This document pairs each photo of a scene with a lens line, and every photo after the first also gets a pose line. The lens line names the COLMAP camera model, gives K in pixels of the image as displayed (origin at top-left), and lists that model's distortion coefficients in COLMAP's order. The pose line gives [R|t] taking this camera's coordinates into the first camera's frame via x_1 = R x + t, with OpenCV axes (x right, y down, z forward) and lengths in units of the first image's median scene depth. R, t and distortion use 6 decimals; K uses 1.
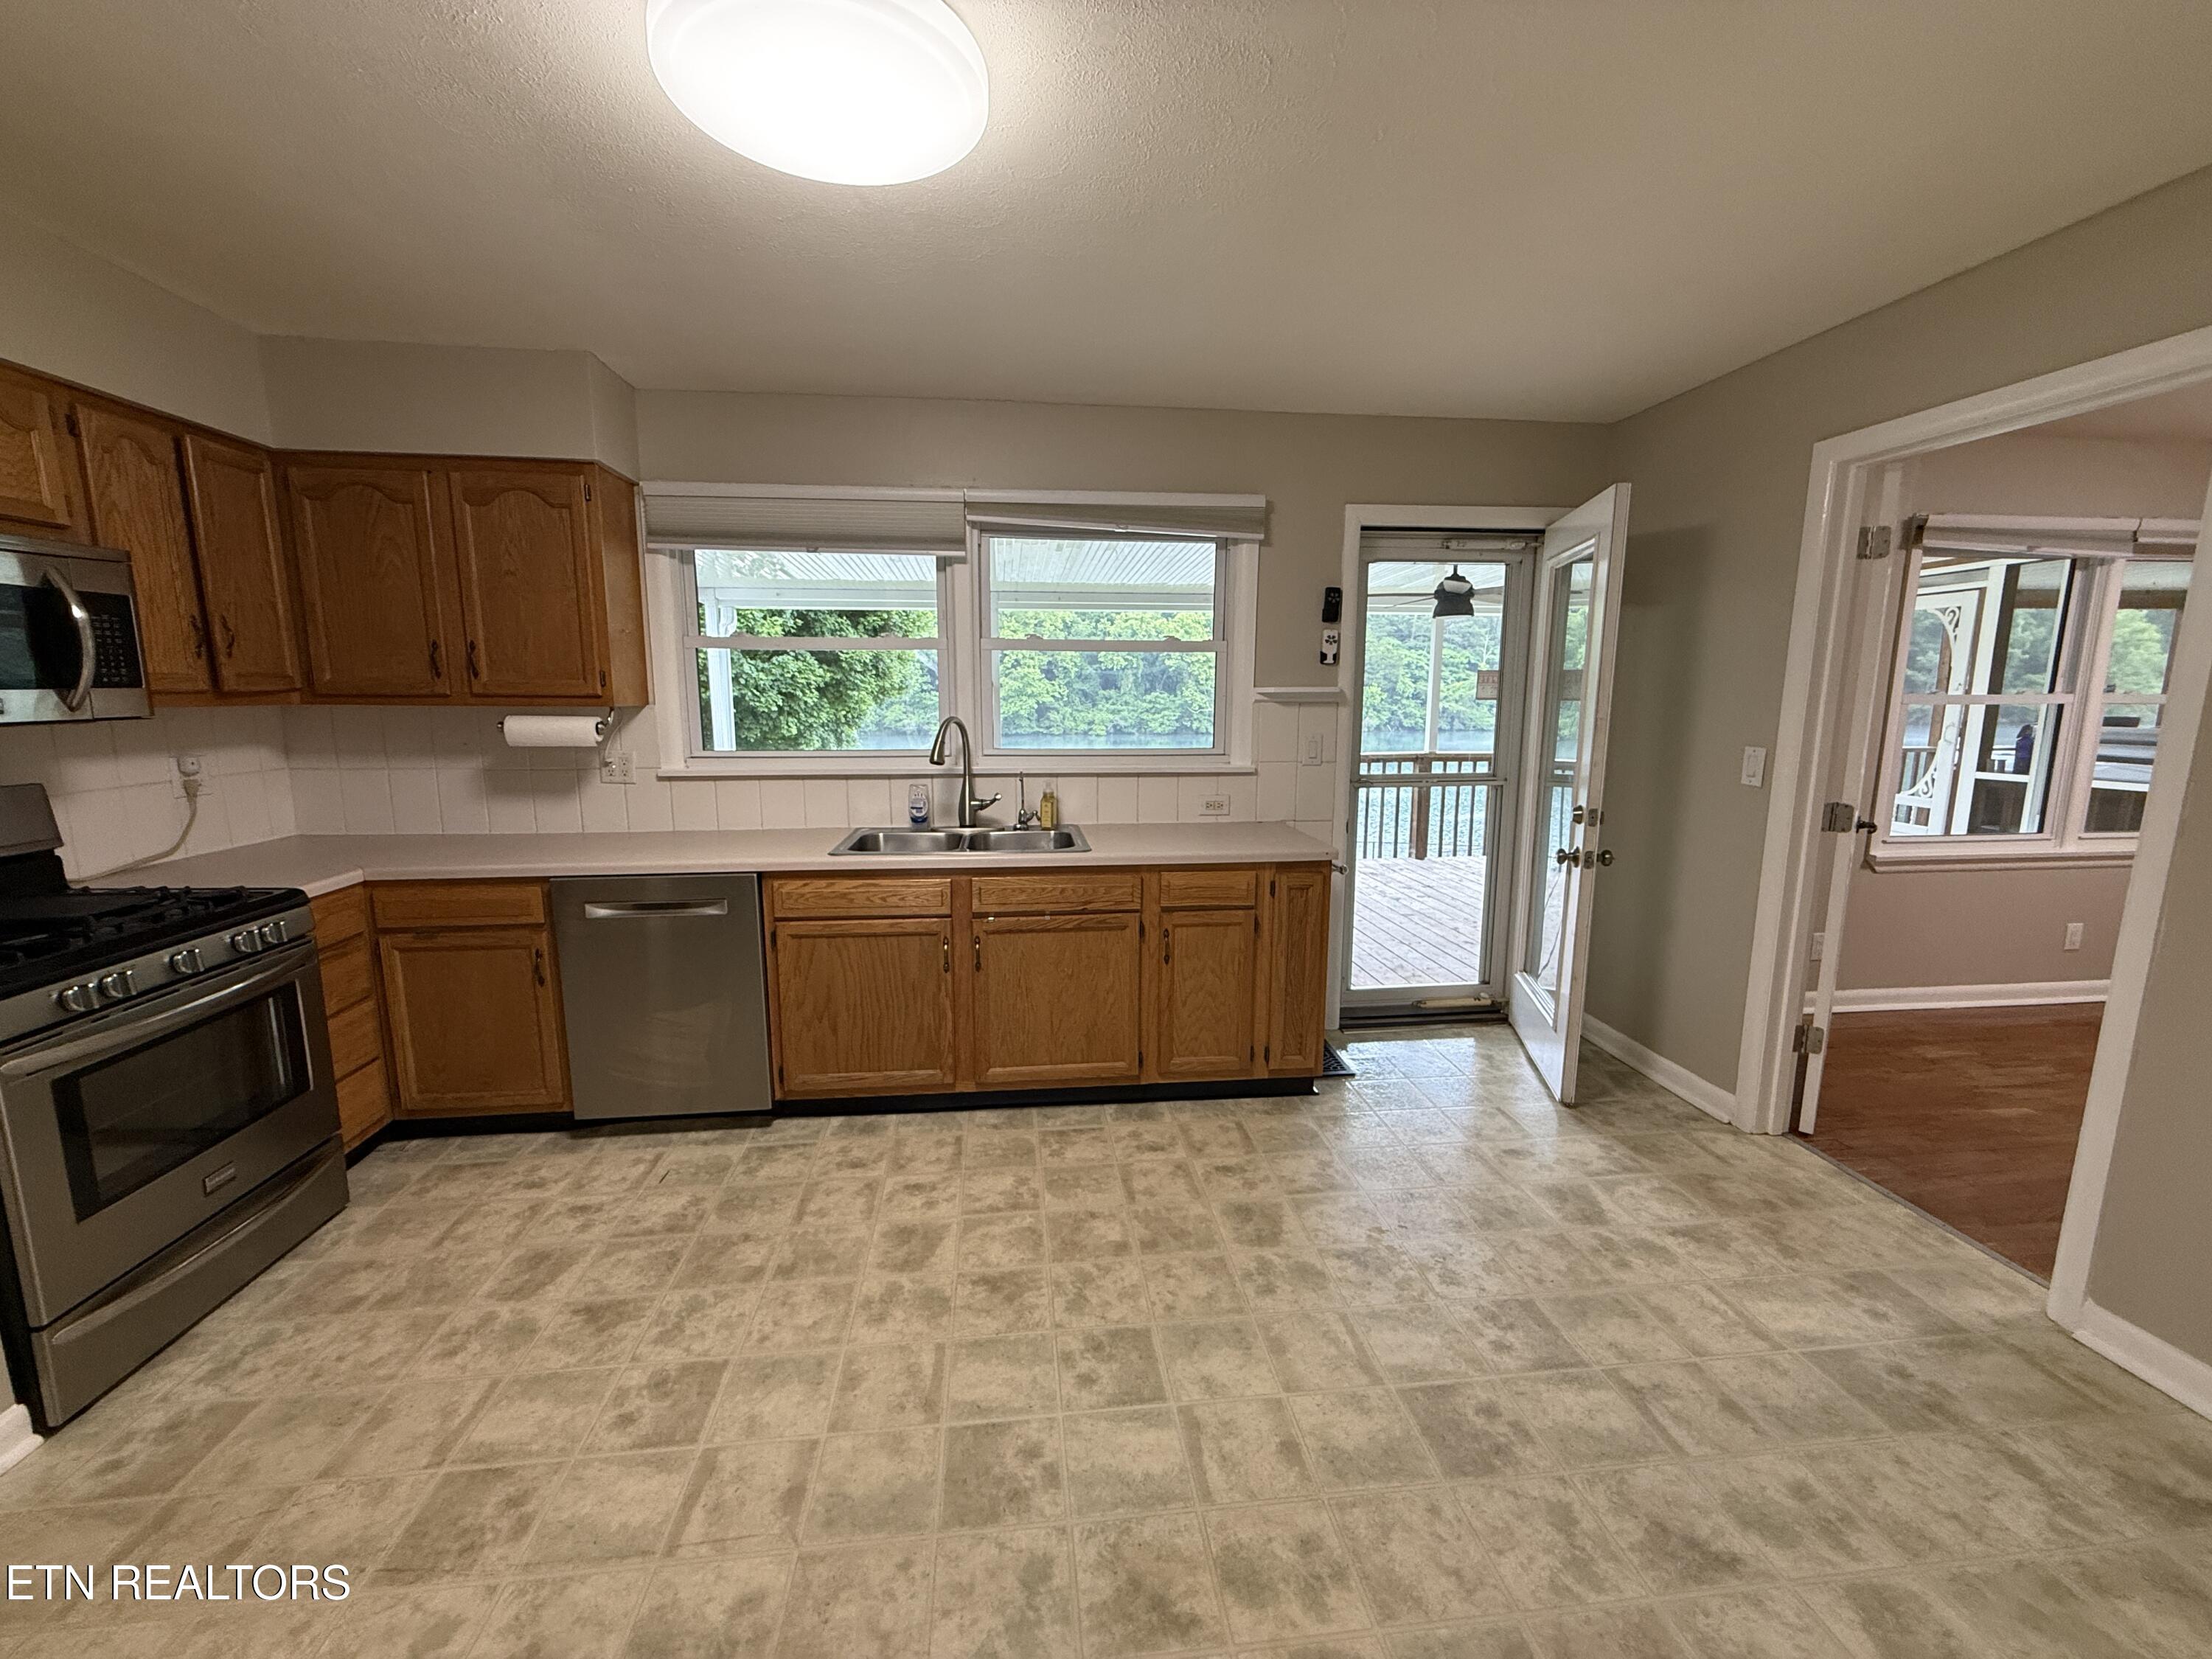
lens RADIAL K [[880.6, 0, 1097.3], [0, 880.6, 827.1], [0, 0, 1]] dist [-0.000210, 0.000016]
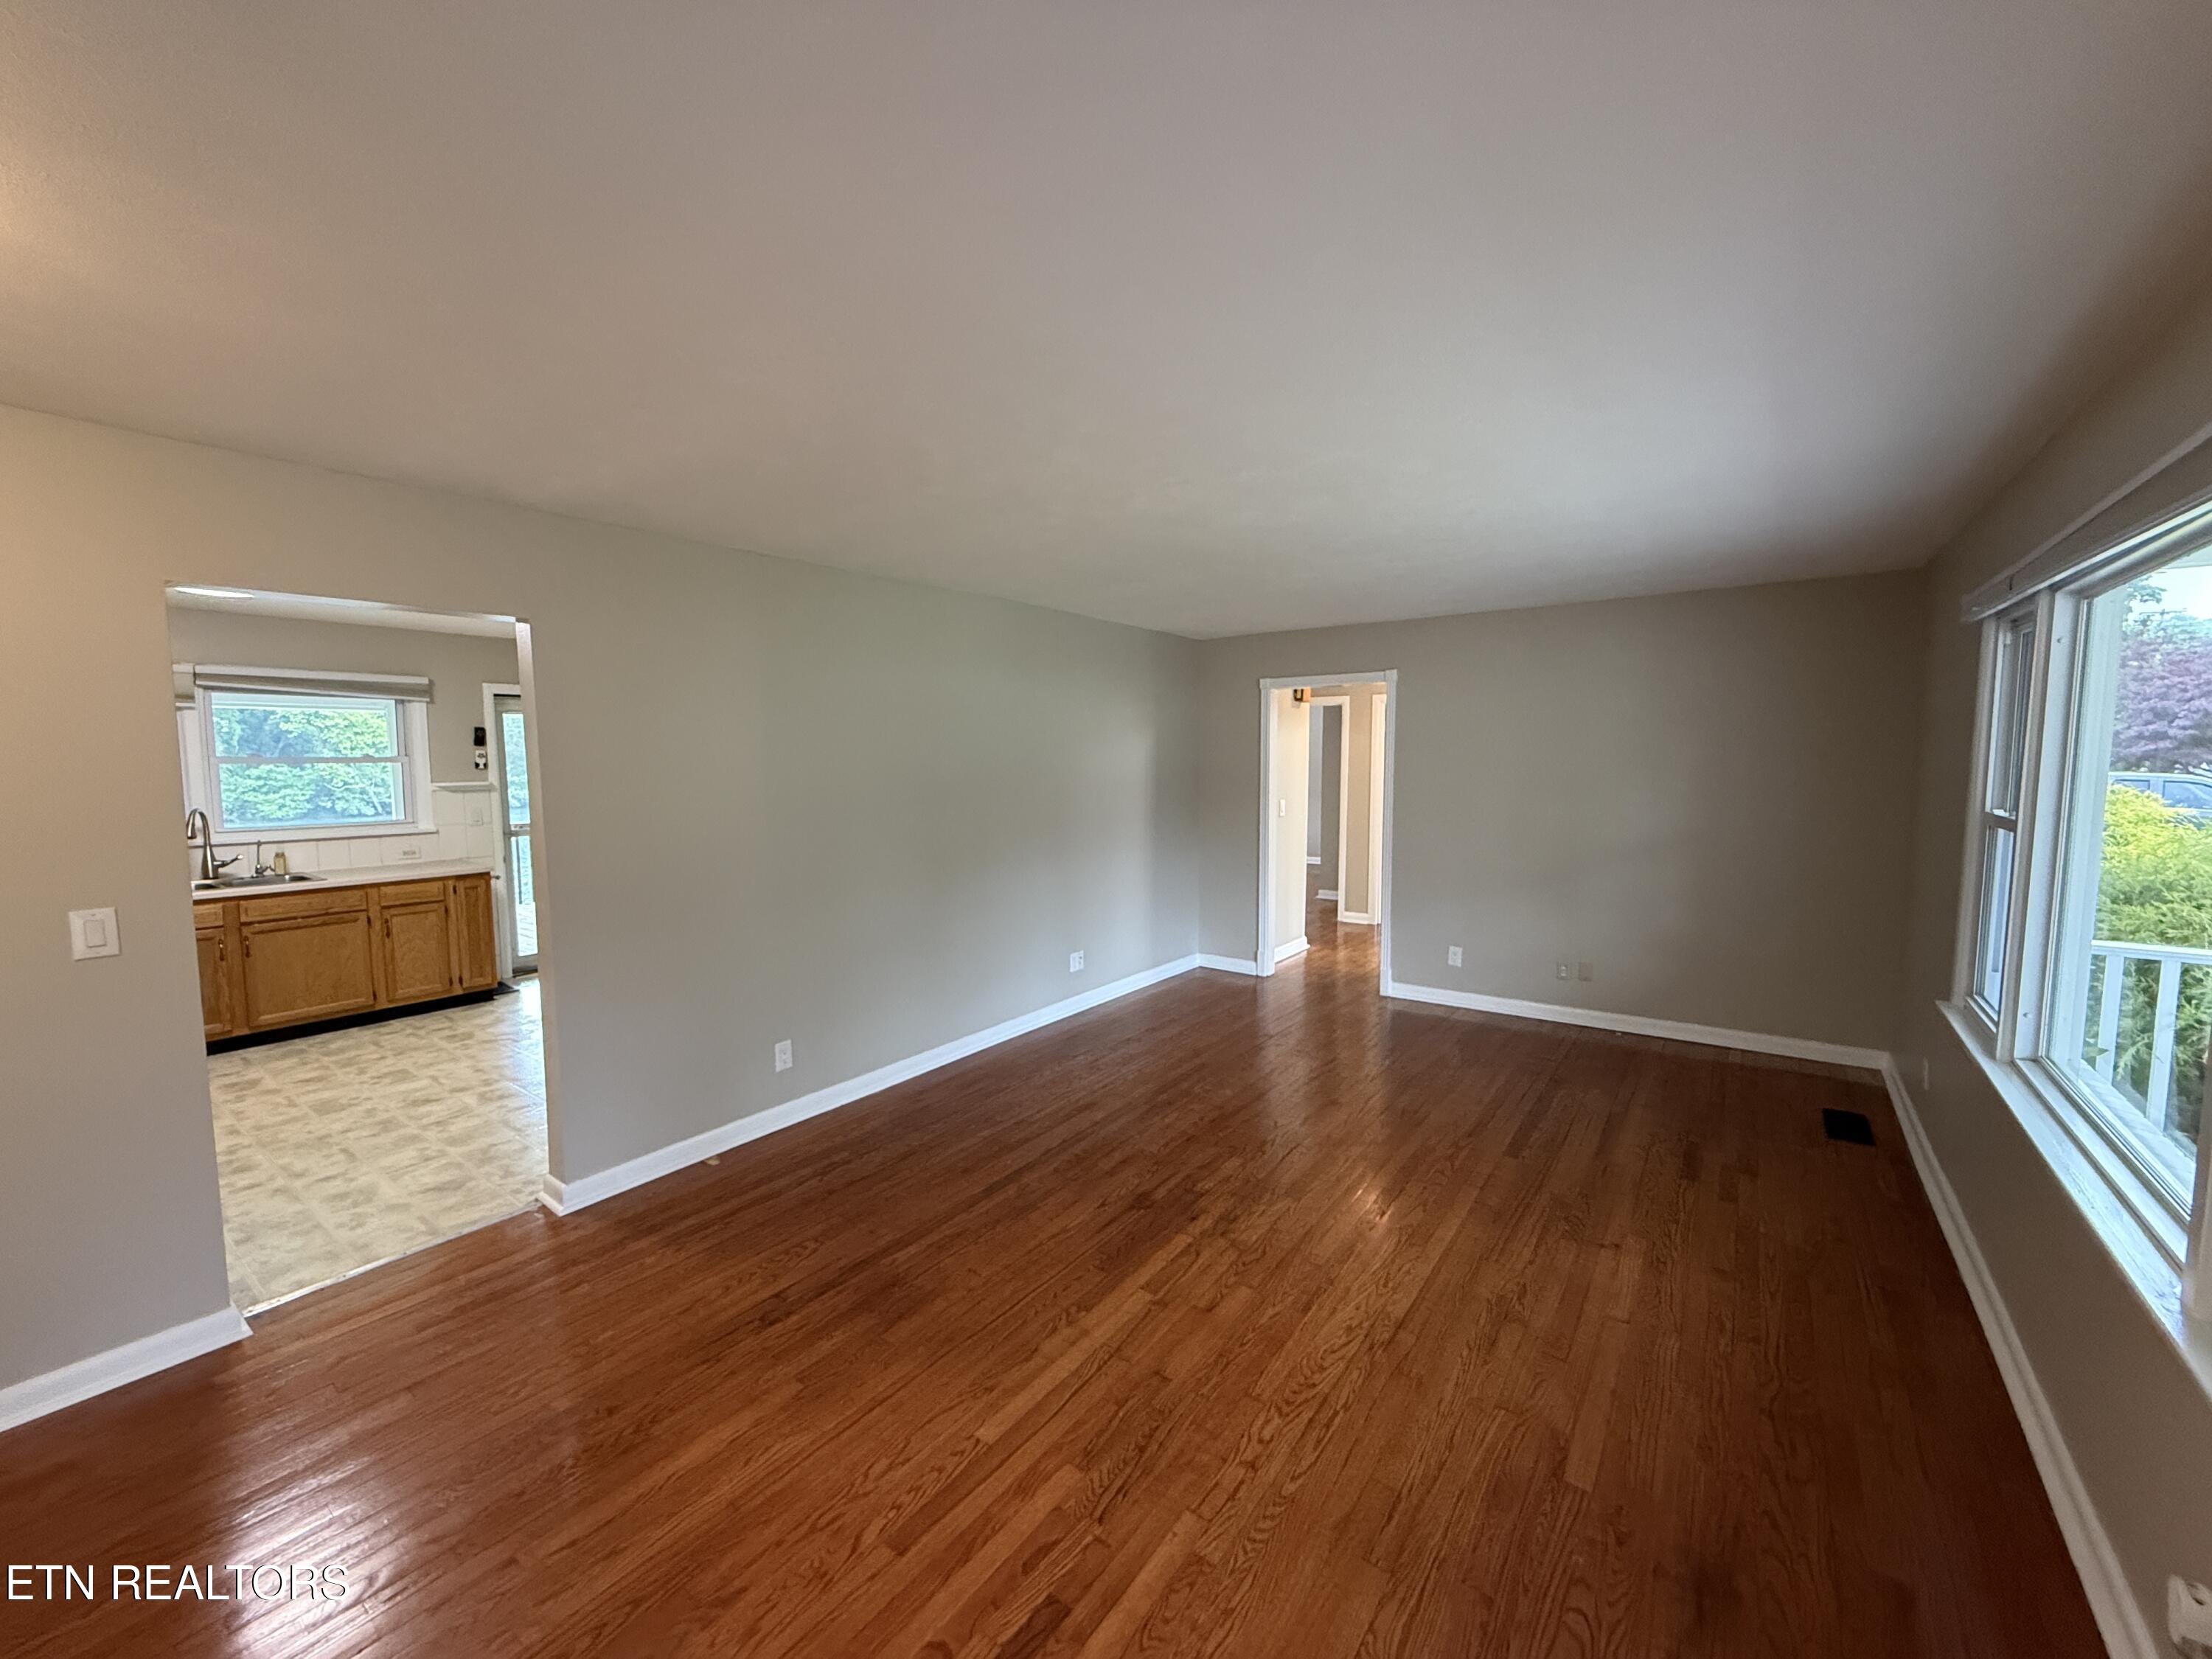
lens RADIAL K [[880.6, 0, 1097.3], [0, 880.6, 827.1], [0, 0, 1]] dist [-0.000210, 0.000016]
pose [[0.680017, -0.066496, 0.730175, -0.245787], [0.121079, 0.992390, -0.022387, 0.152257], [-0.723130, 0.103633, 0.682894, -1.368538]]
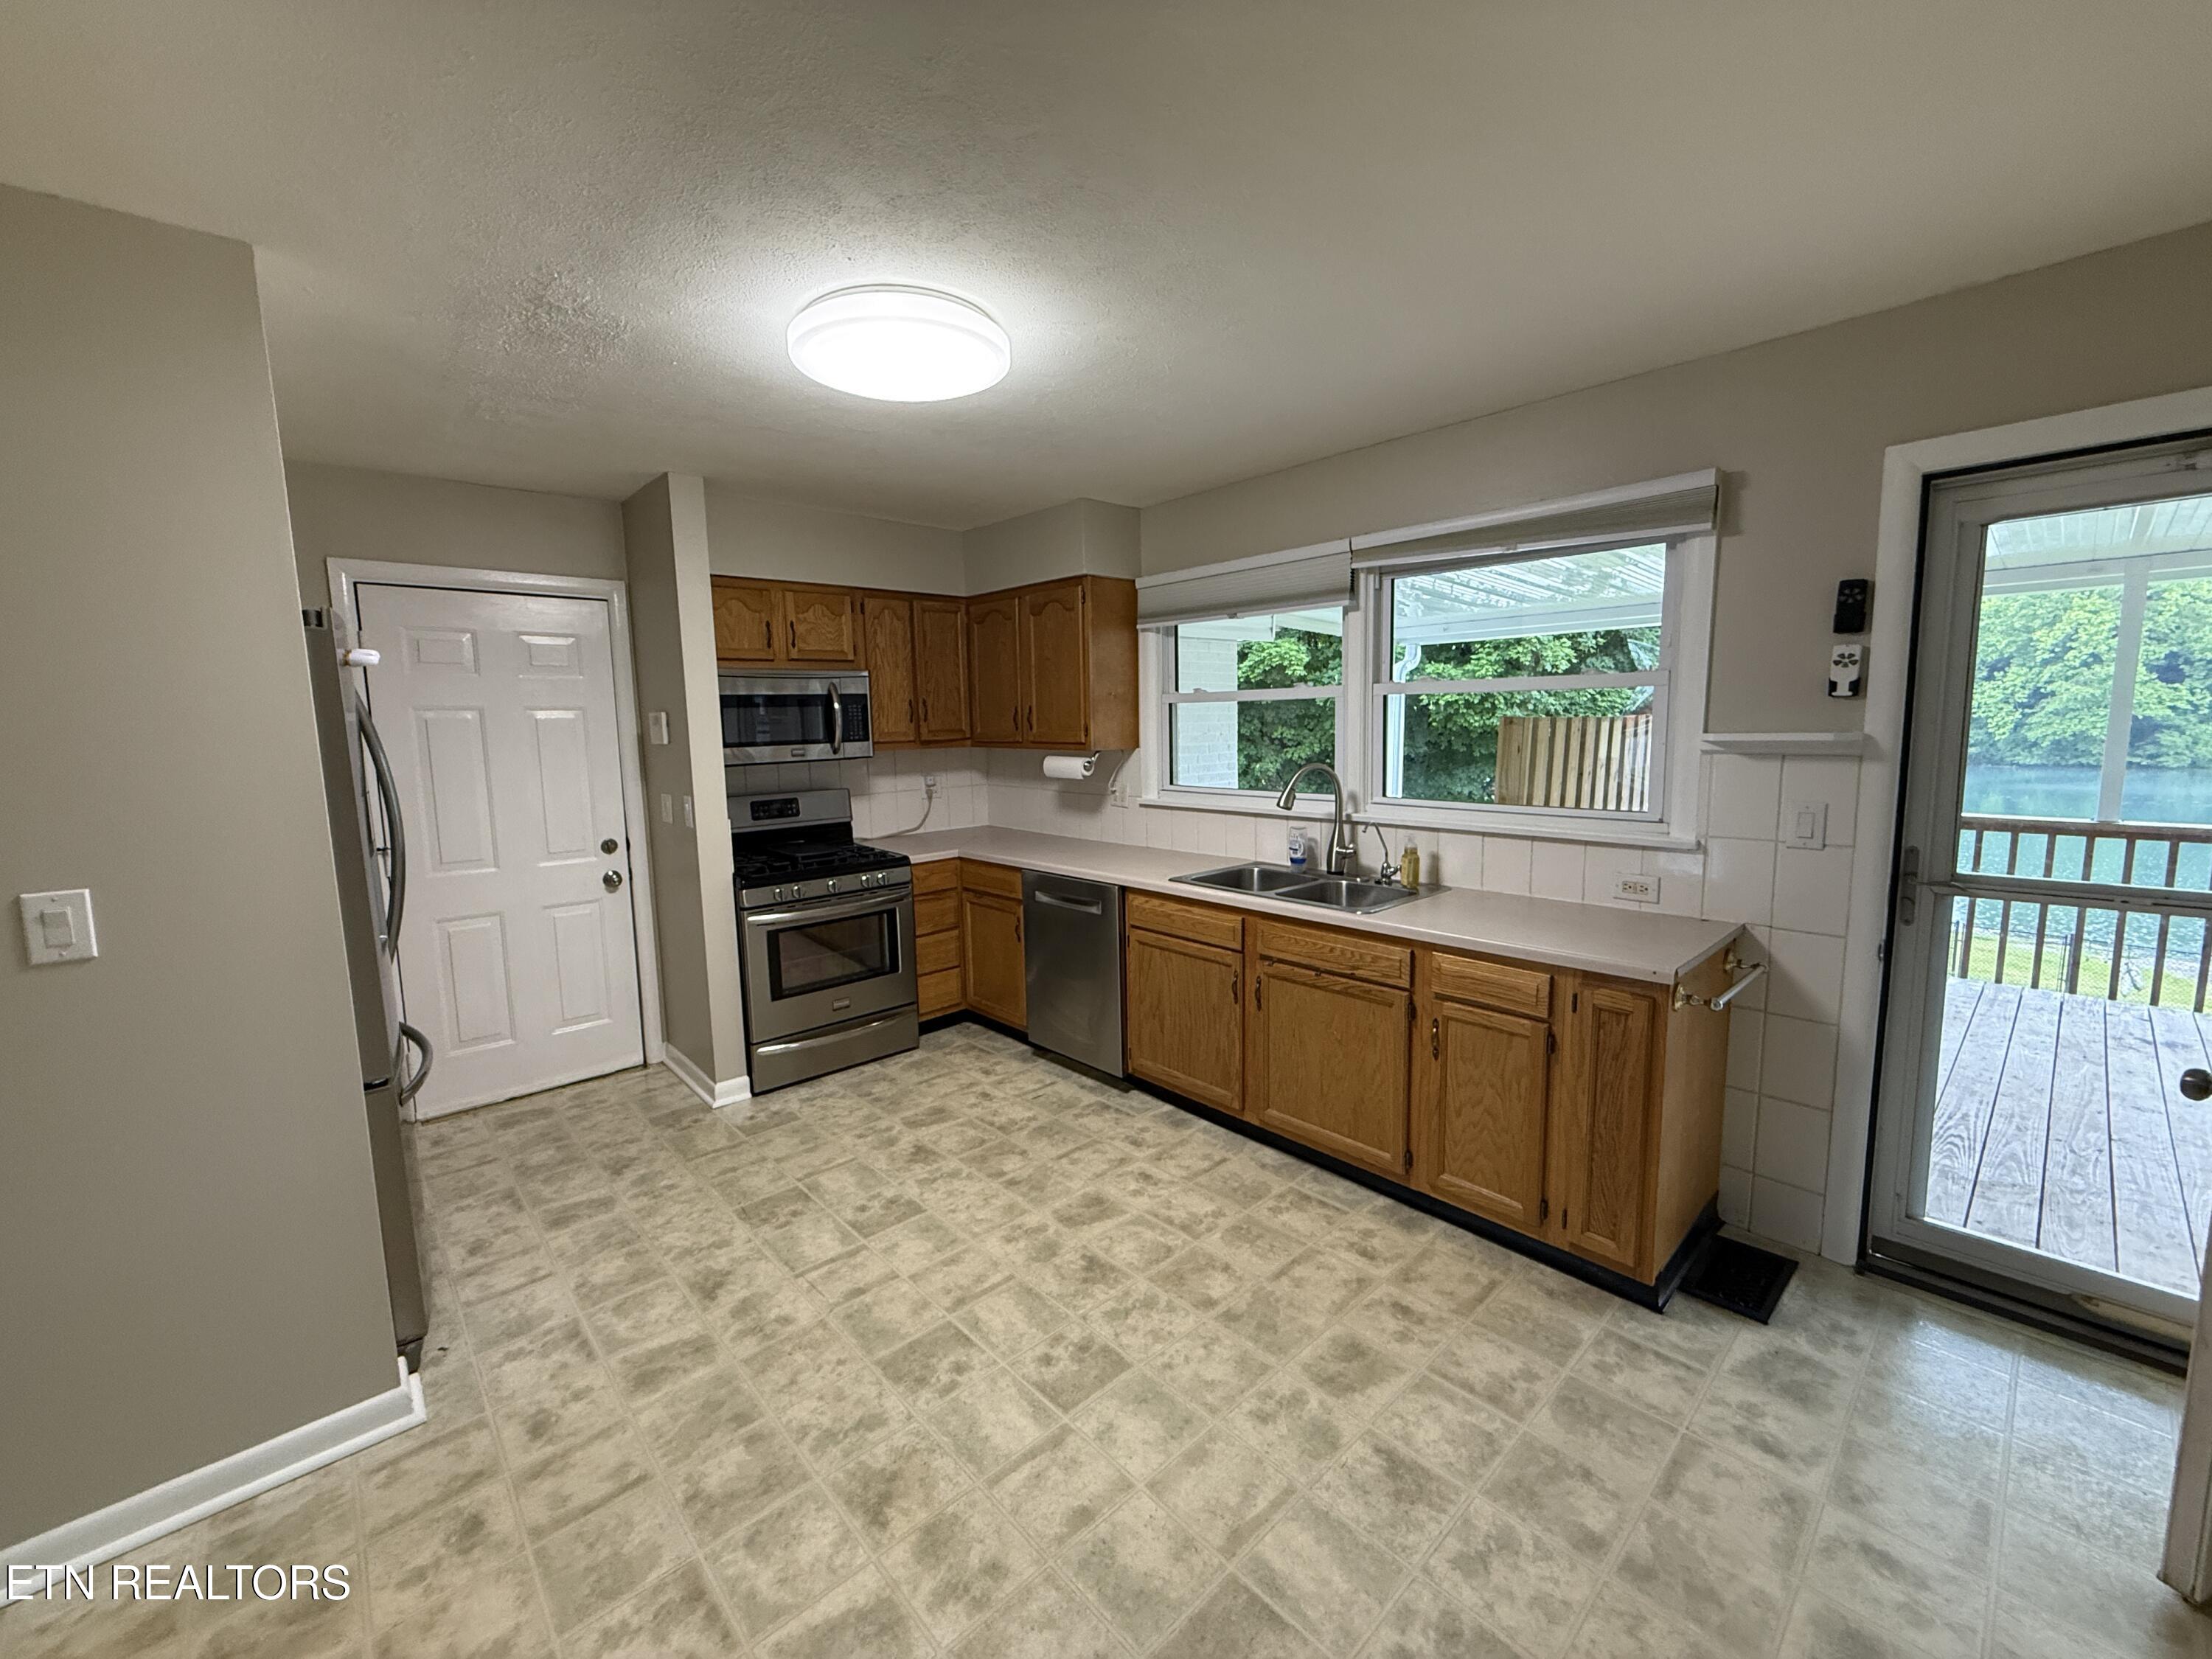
lens RADIAL K [[880.6, 0, 1097.3], [0, 880.6, 827.1], [0, 0, 1]] dist [-0.000210, 0.000016]
pose [[0.587347, 0.085295, -0.804828, 0.577694], [-0.103392, 0.994191, 0.029910, -0.063687], [0.802704, 0.065645, 0.592753, 0.217934]]
